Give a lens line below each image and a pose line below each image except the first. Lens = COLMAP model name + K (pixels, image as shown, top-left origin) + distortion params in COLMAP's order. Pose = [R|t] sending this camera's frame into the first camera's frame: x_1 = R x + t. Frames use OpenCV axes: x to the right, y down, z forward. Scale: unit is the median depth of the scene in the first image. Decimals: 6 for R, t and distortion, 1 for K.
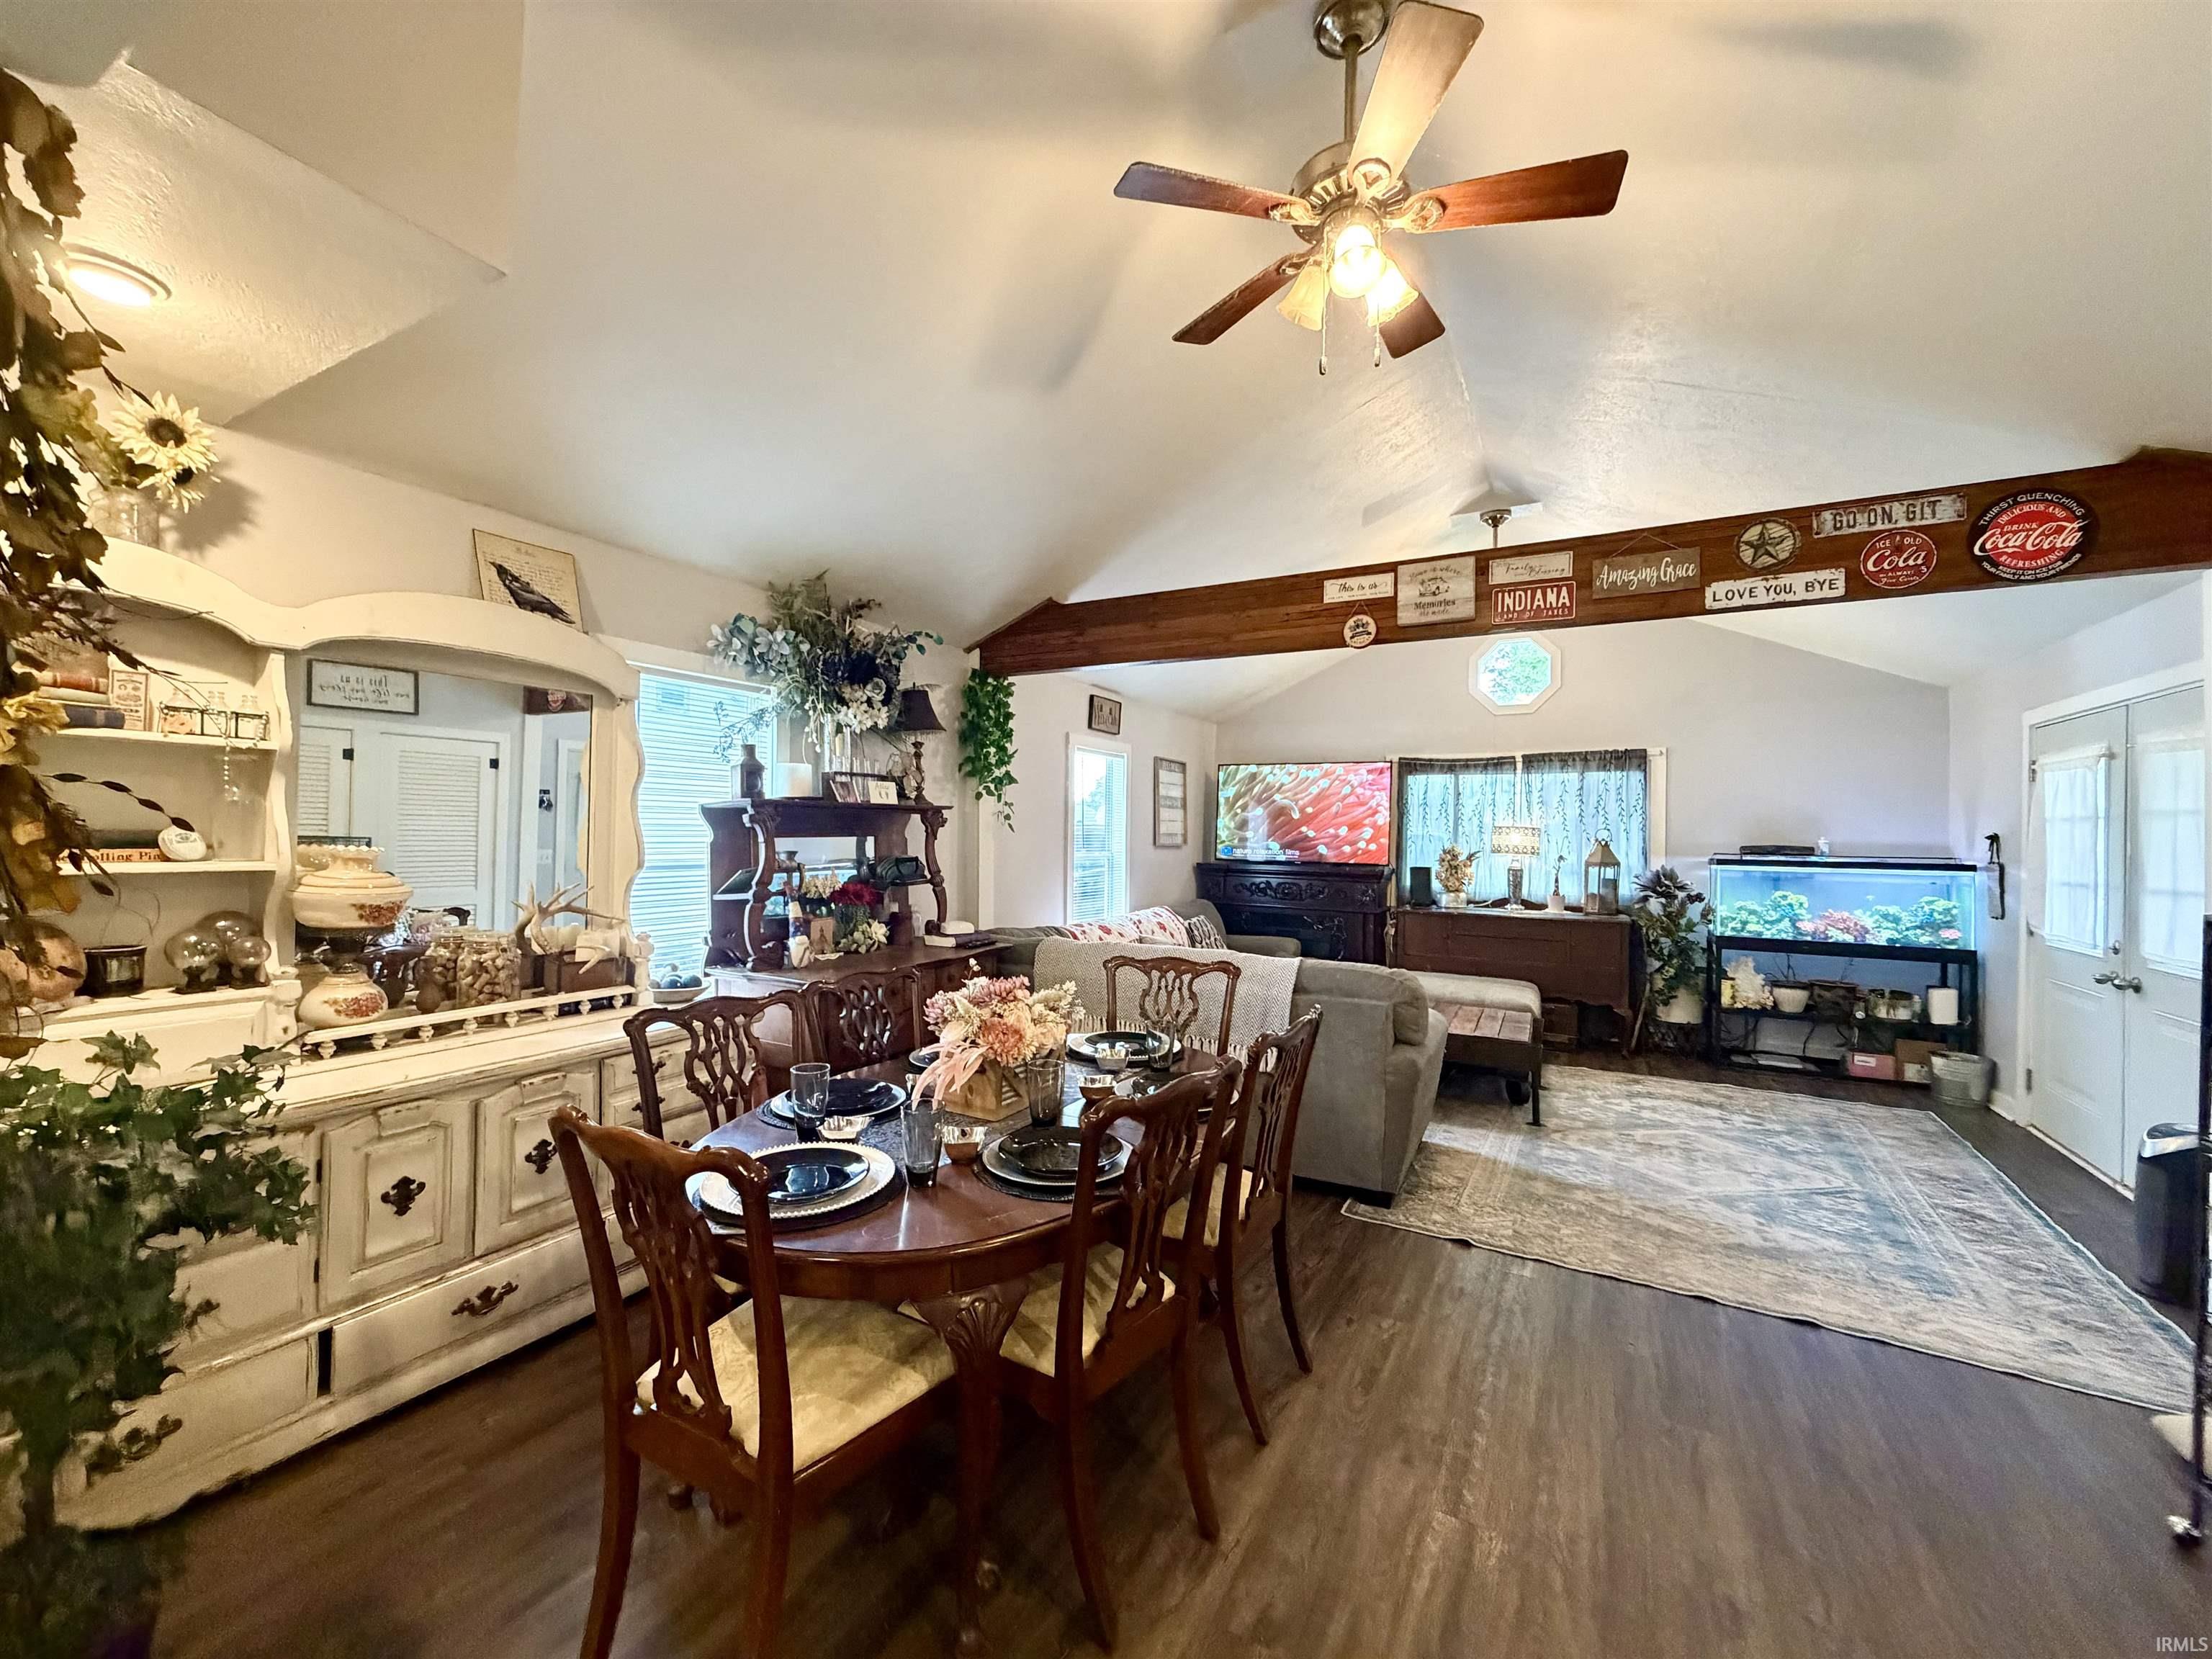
lens RADIAL K [[879.3, 0, 1101.7], [0, 879.3, 826.8], [0, 0, 1]] dist [0.000644, -0.000250]
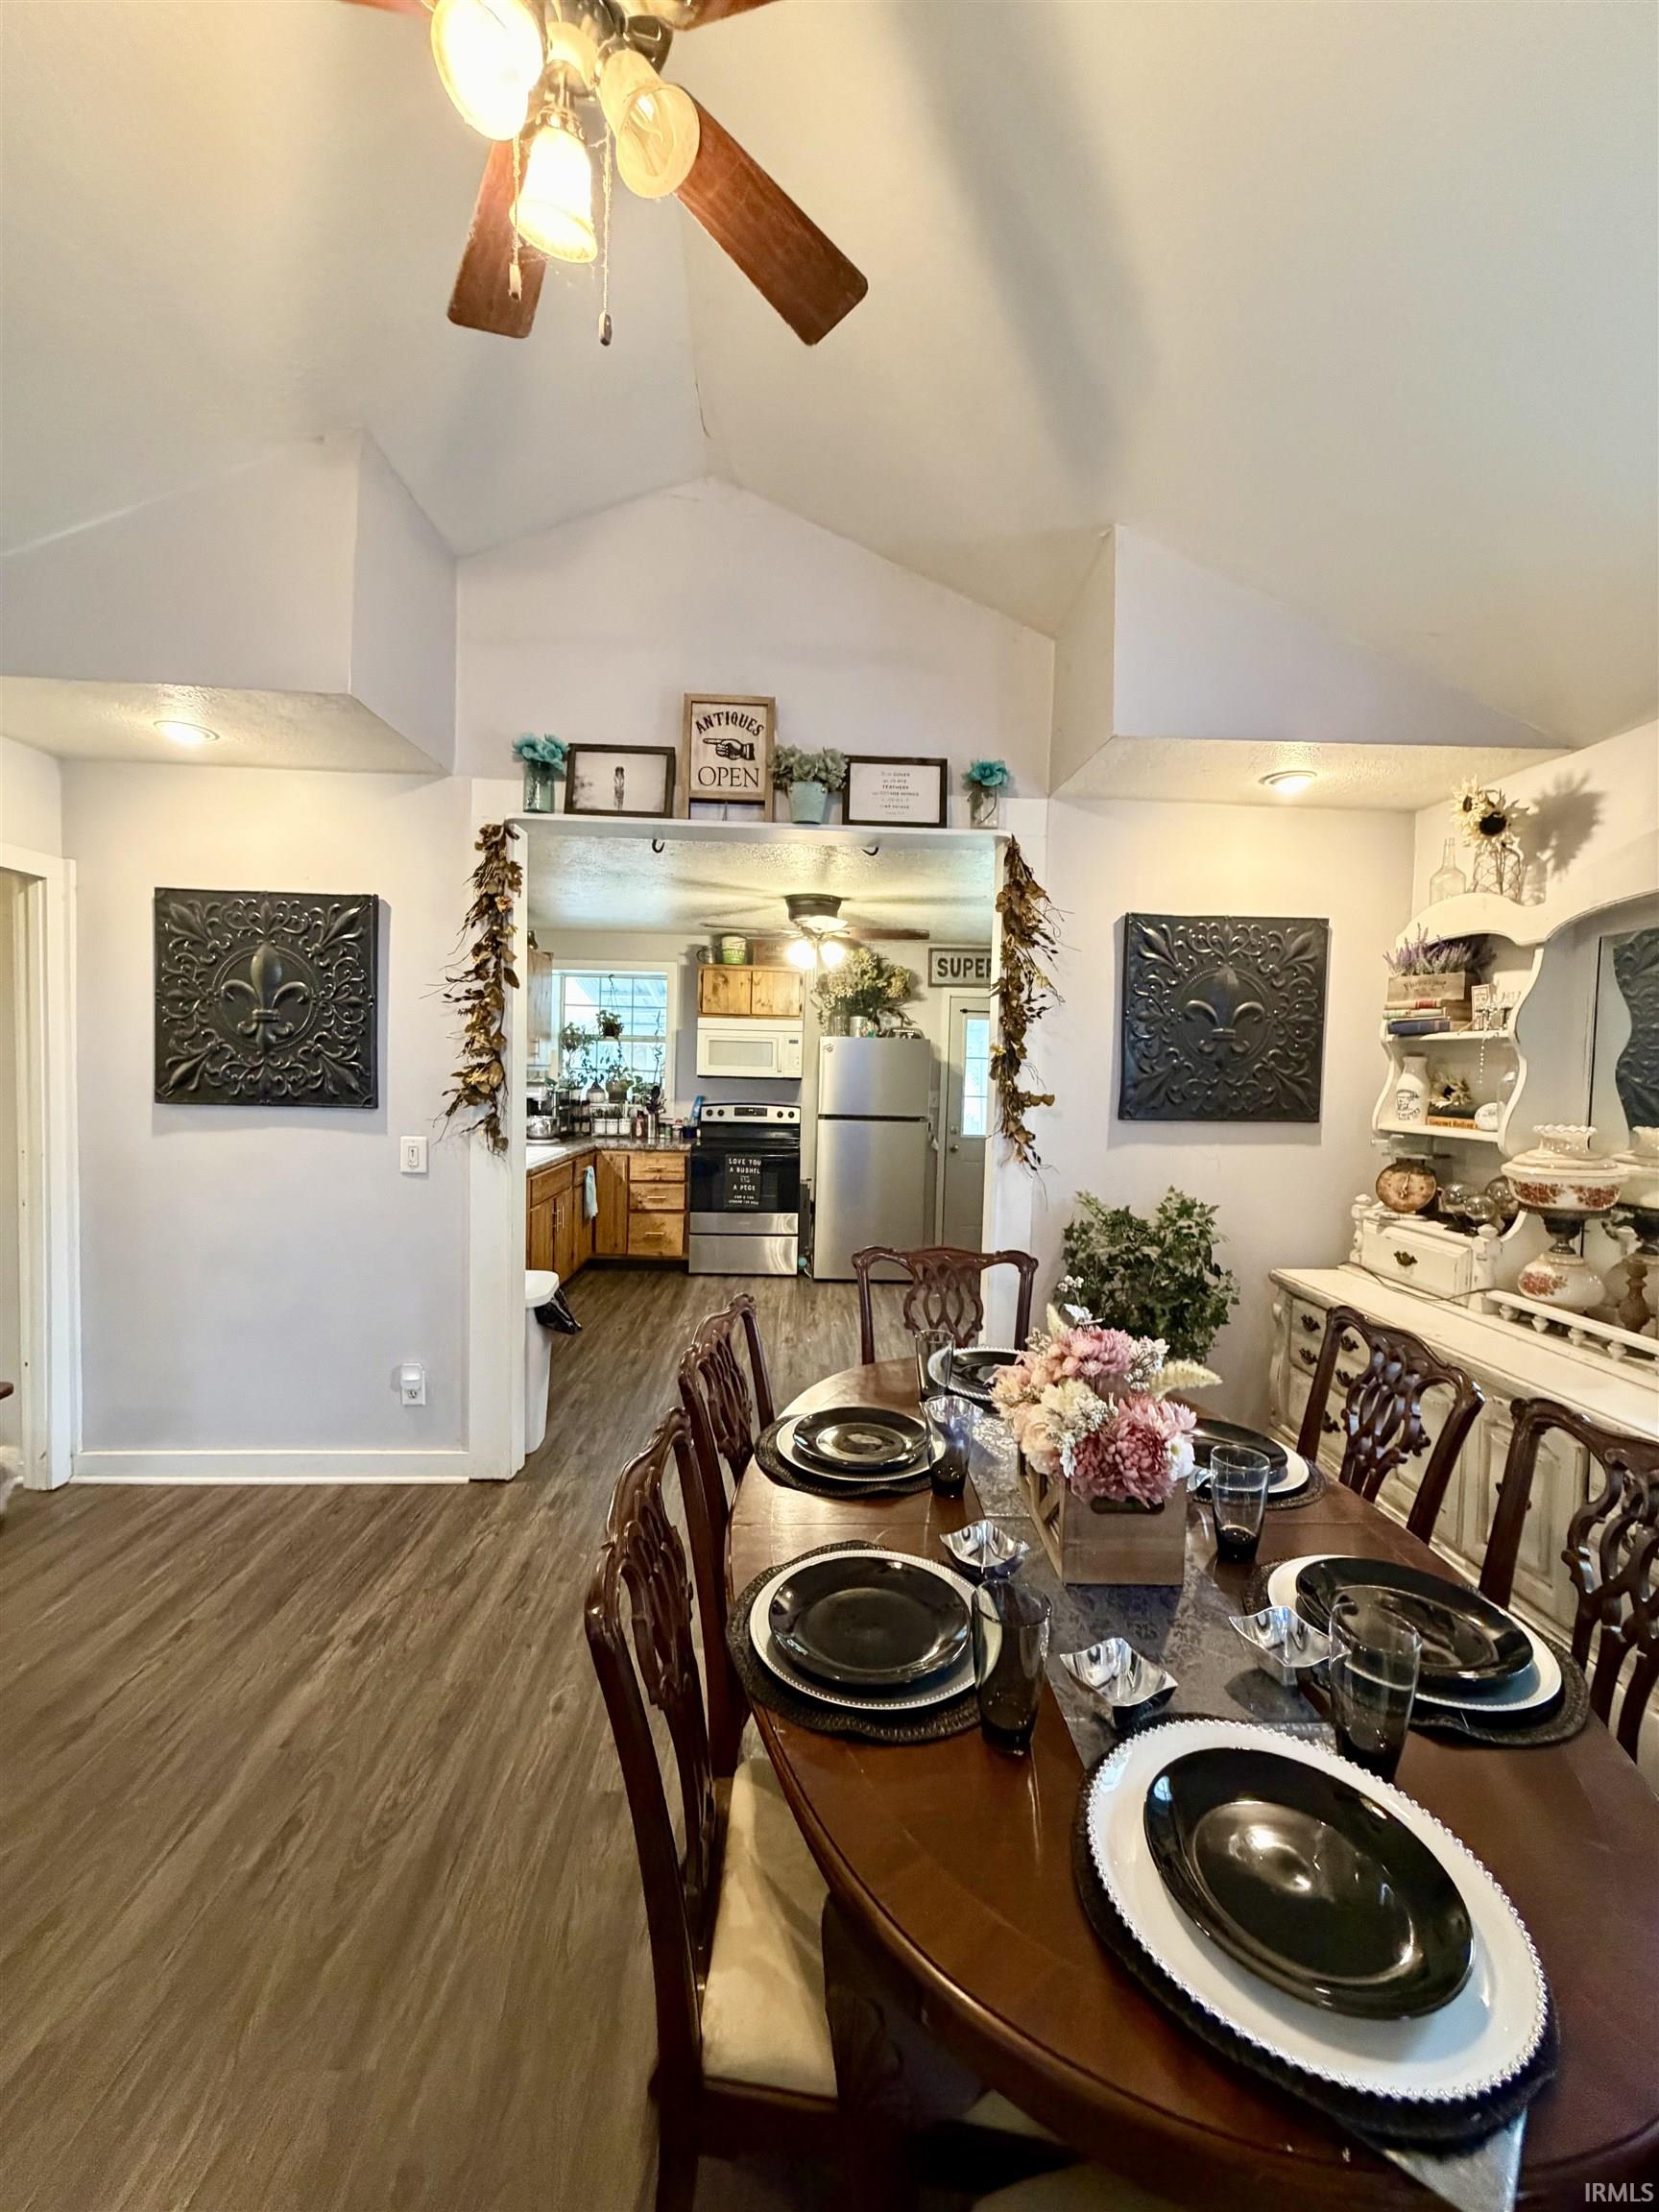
lens RADIAL K [[879.3, 0, 833.6], [0, 879.3, 1102.1], [0, 0, 1]] dist [0.000644, -0.000250]
pose [[-0.851956, -0.015430, -0.523386, 0.234638], [-0.035114, 0.998999, 0.027707, -0.002469], [0.522435, 0.041984, -0.851645, 0.890730]]
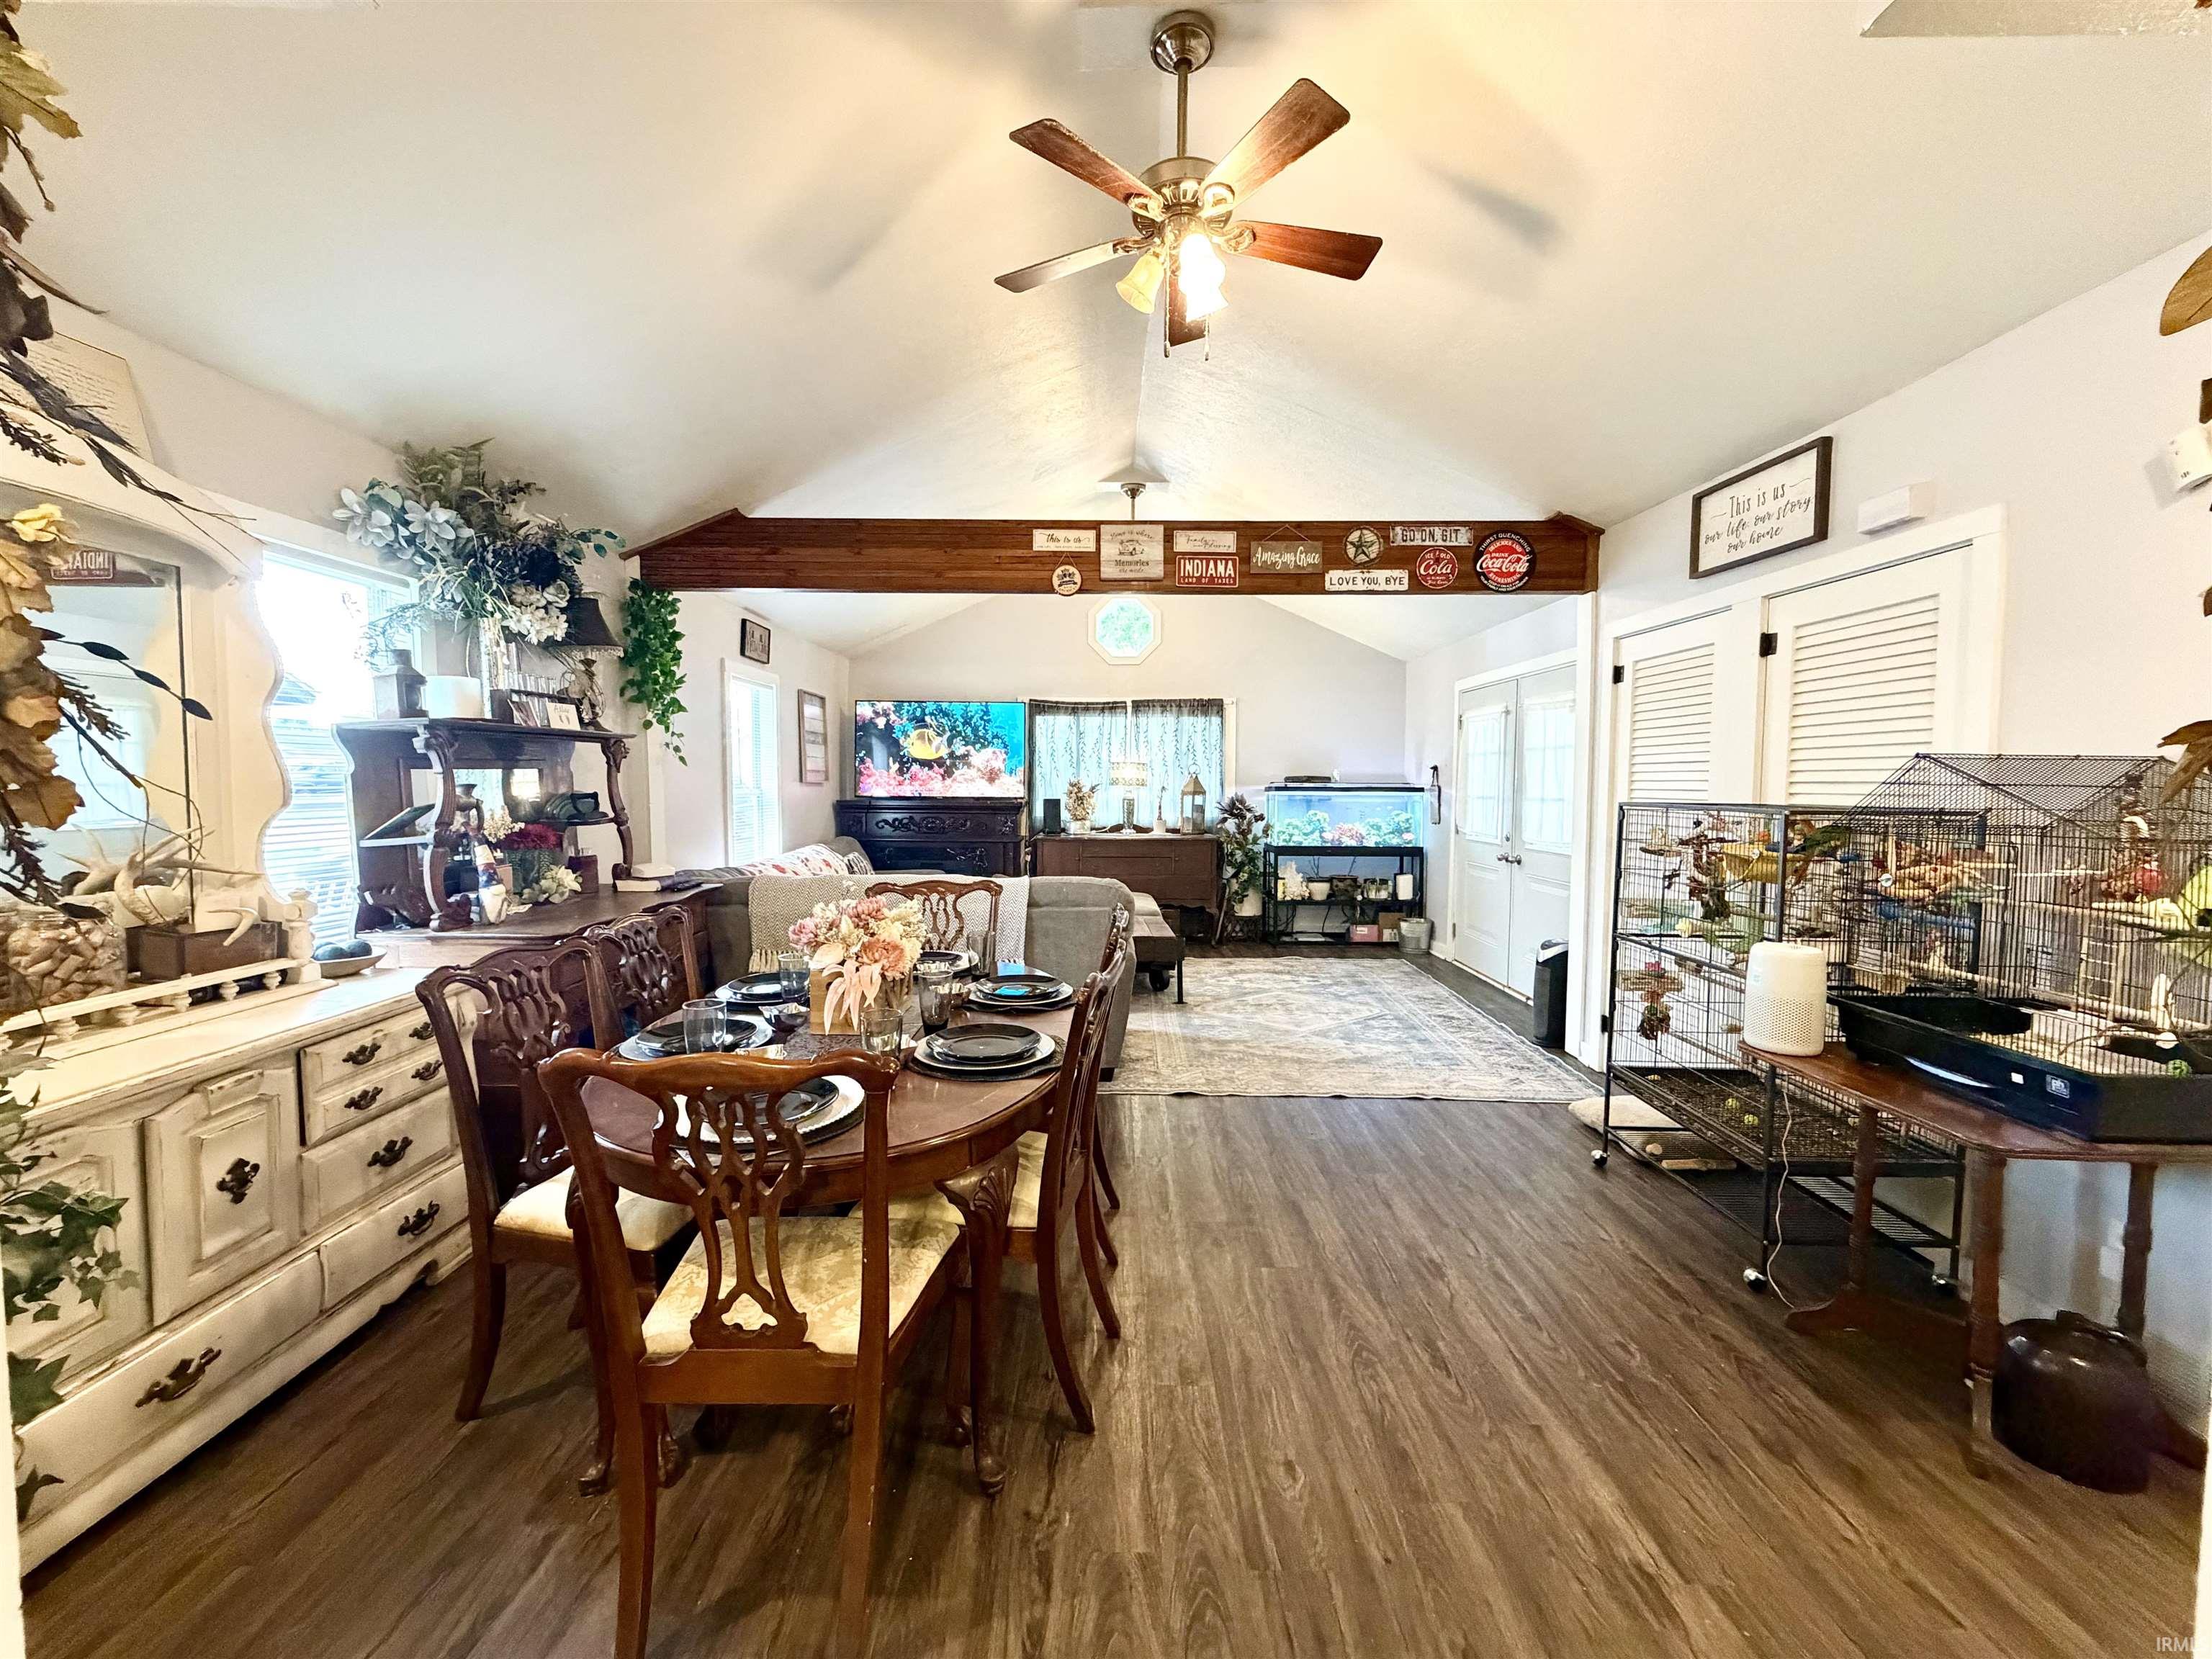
lens RADIAL K [[879.3, 0, 1101.7], [0, 879.3, 826.8], [0, 0, 1]] dist [0.000644, -0.000250]
pose [[0.875313, -0.035694, 0.482237, -0.222011], [0.004569, 0.997838, 0.065565, 0.015324], [-0.483534, -0.055187, 0.873584, -0.004264]]
